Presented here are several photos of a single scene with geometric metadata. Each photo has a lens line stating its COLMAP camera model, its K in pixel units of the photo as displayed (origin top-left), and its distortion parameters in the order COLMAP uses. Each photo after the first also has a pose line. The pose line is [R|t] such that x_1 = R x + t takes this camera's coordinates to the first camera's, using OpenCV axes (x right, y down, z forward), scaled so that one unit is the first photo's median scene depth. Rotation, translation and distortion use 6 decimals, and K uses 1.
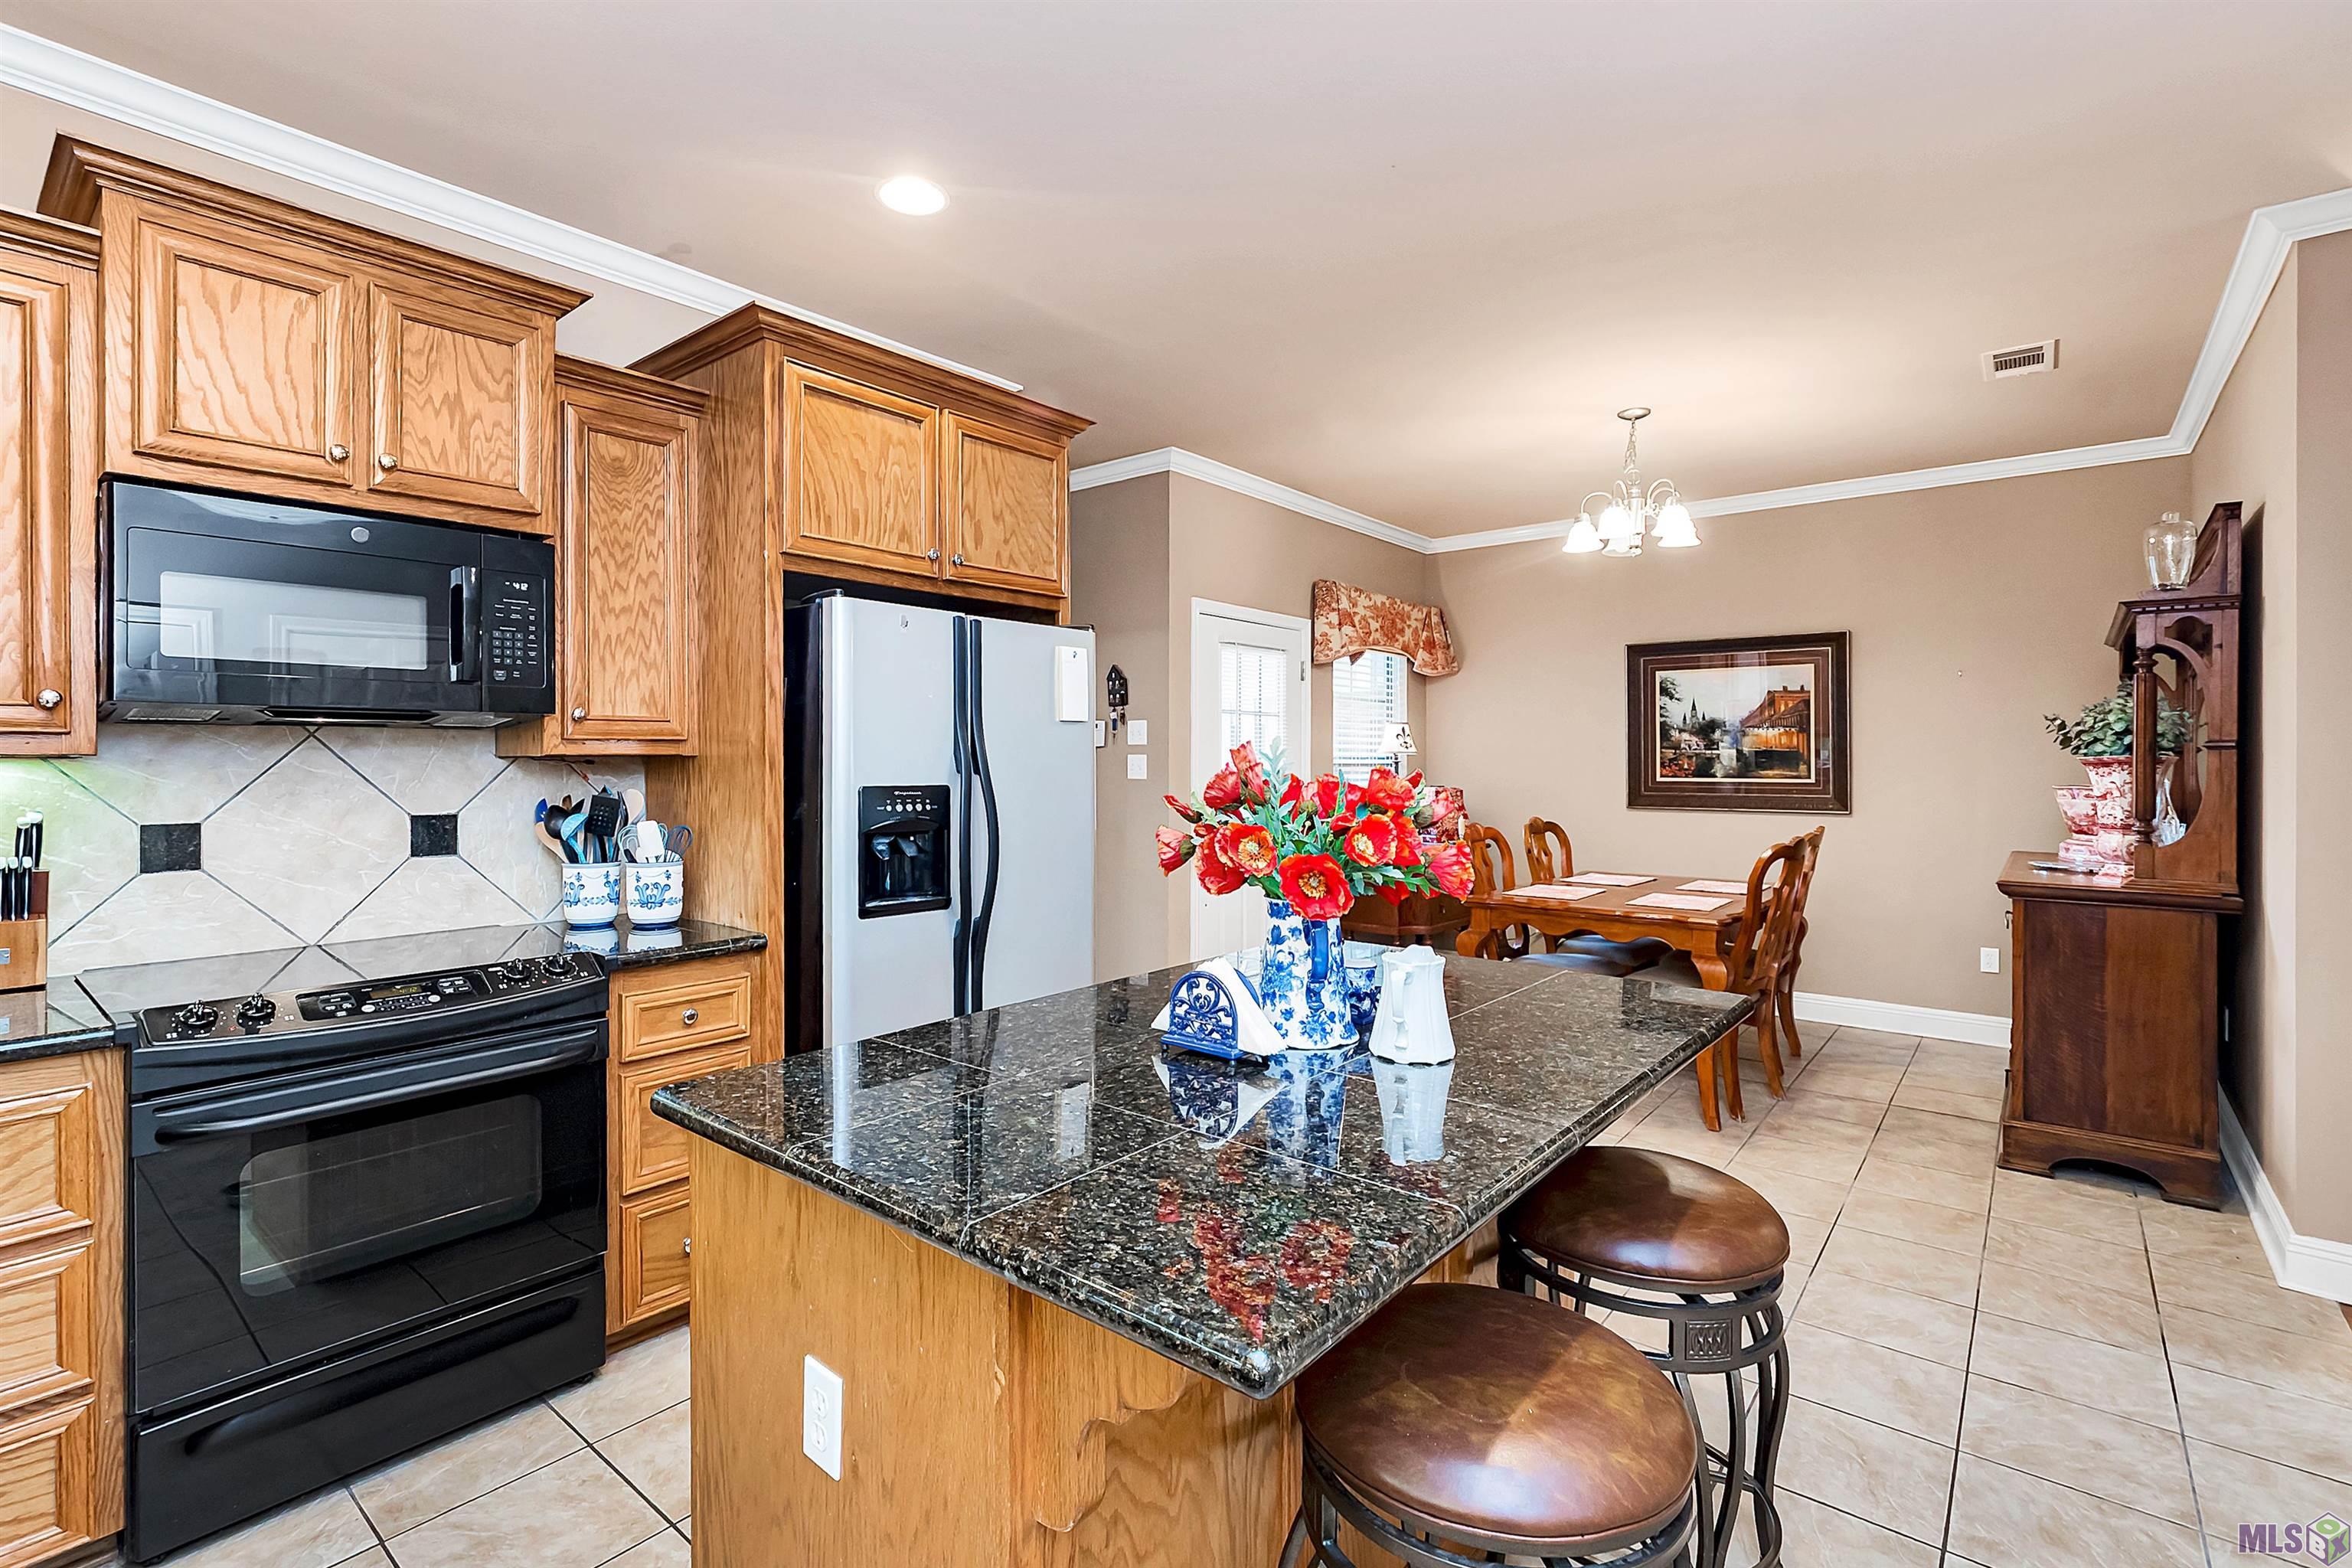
lens RADIAL K [[1076.9, 0, 1163.6], [0, 1076.9, 769.0], [0, 0, 1]] dist [-0.000093, -0.001205]
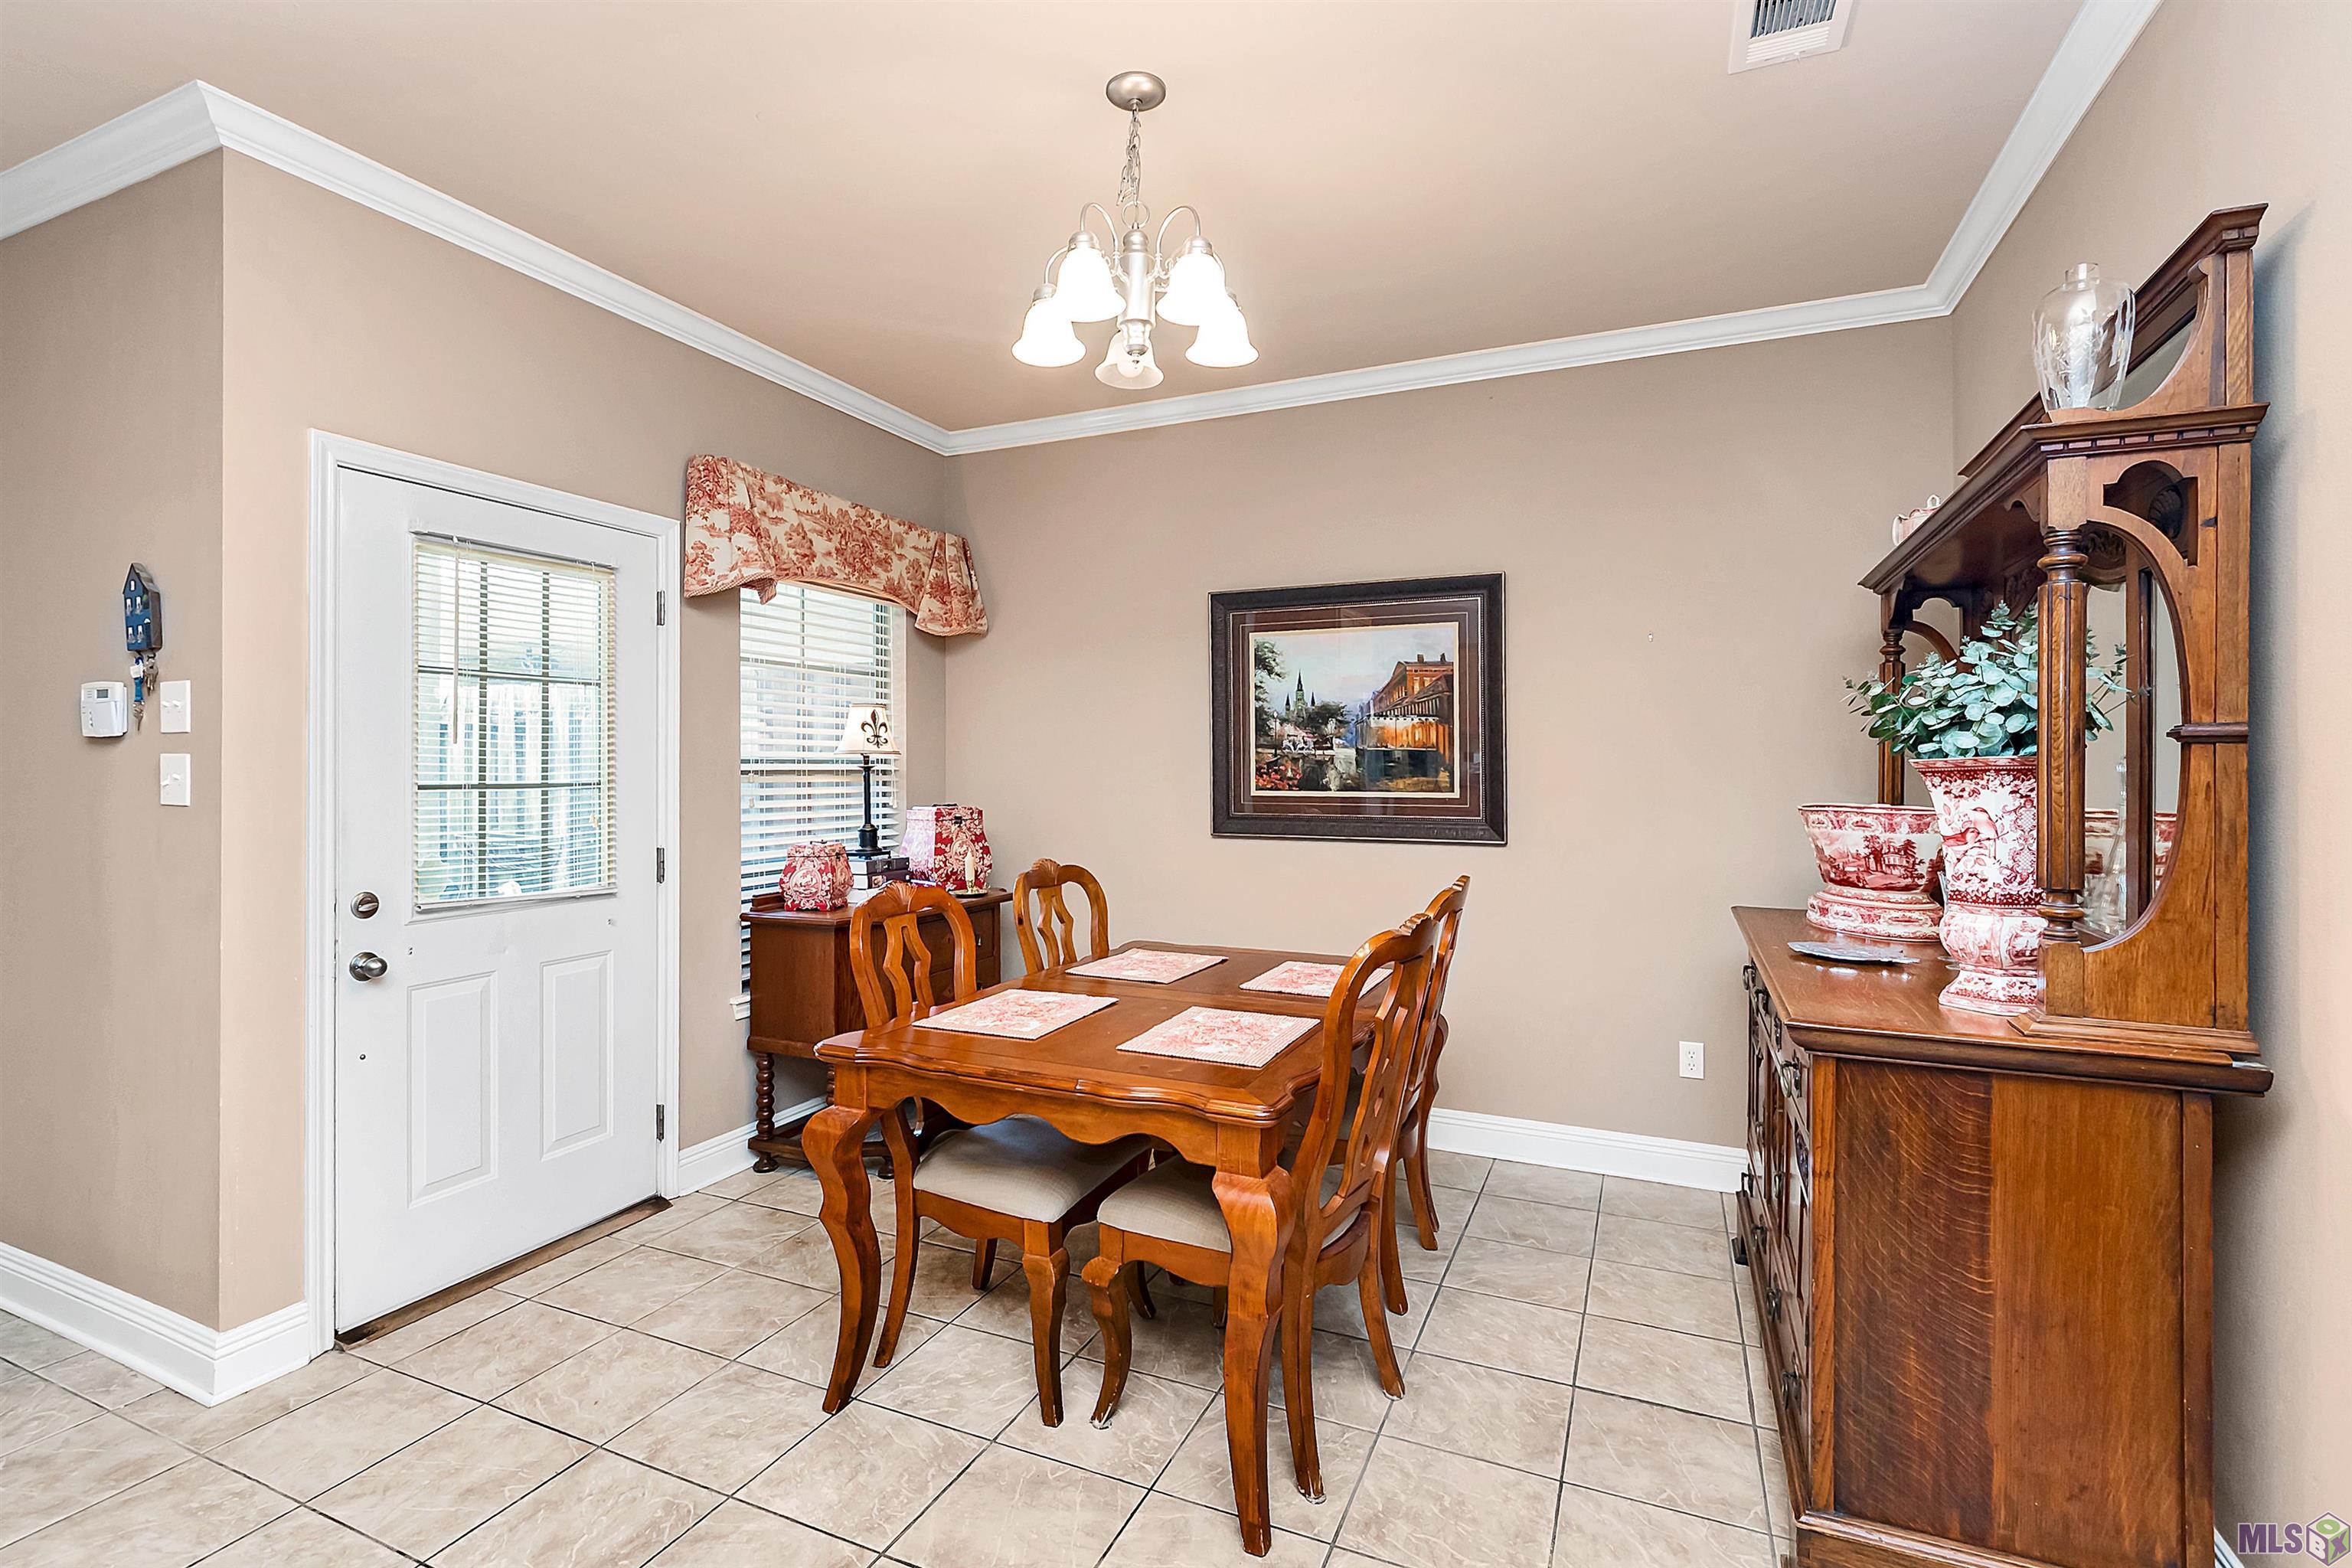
lens RADIAL K [[1076.9, 0, 1163.6], [0, 1076.9, 769.0], [0, 0, 1]] dist [-0.000093, -0.001205]
pose [[0.964940, -0.000098, 0.262470, 0.248764], [0.001158, 0.999992, -0.003884, -0.003192], [-0.262467, 0.004052, 0.964932, 0.397266]]
